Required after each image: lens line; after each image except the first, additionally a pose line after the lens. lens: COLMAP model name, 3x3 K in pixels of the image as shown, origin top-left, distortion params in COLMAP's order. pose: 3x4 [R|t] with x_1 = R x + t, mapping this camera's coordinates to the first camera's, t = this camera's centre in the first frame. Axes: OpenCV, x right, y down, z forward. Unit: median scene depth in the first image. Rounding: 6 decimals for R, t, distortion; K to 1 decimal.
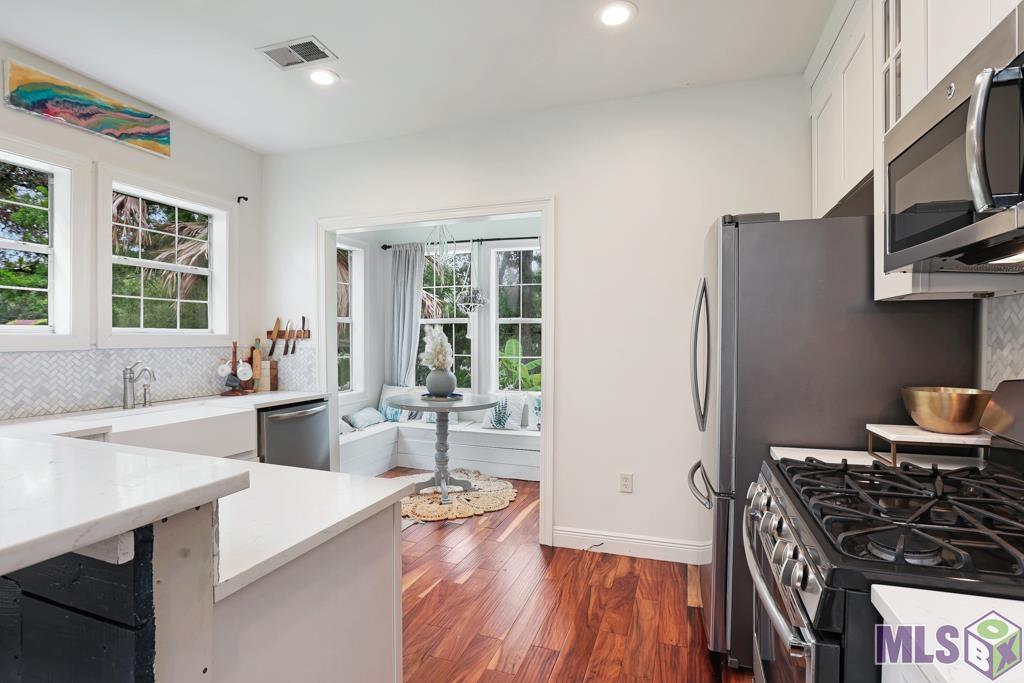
lens RADIAL K [[516.5, 0, 512.0], [0, 516.5, 341.5], [0, 0, 1]] dist [-0.000508, 0.000037]
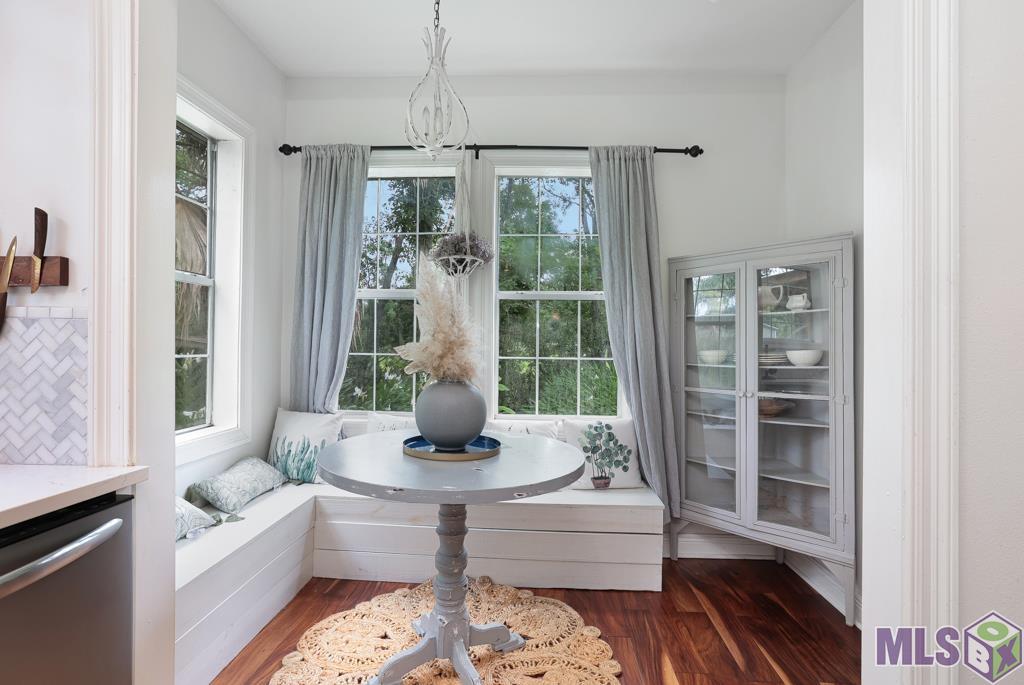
lens RADIAL K [[481.6, 0, 512.7], [0, 481.6, 333.2], [0, 0, 1]] dist [0.031228, 0.000249]
pose [[0.963441, 0.010680, 0.267708, -0.167796], [-0.002459, 0.999515, -0.031029, 0.022460], [-0.267910, 0.029236, 0.963000, 0.502166]]
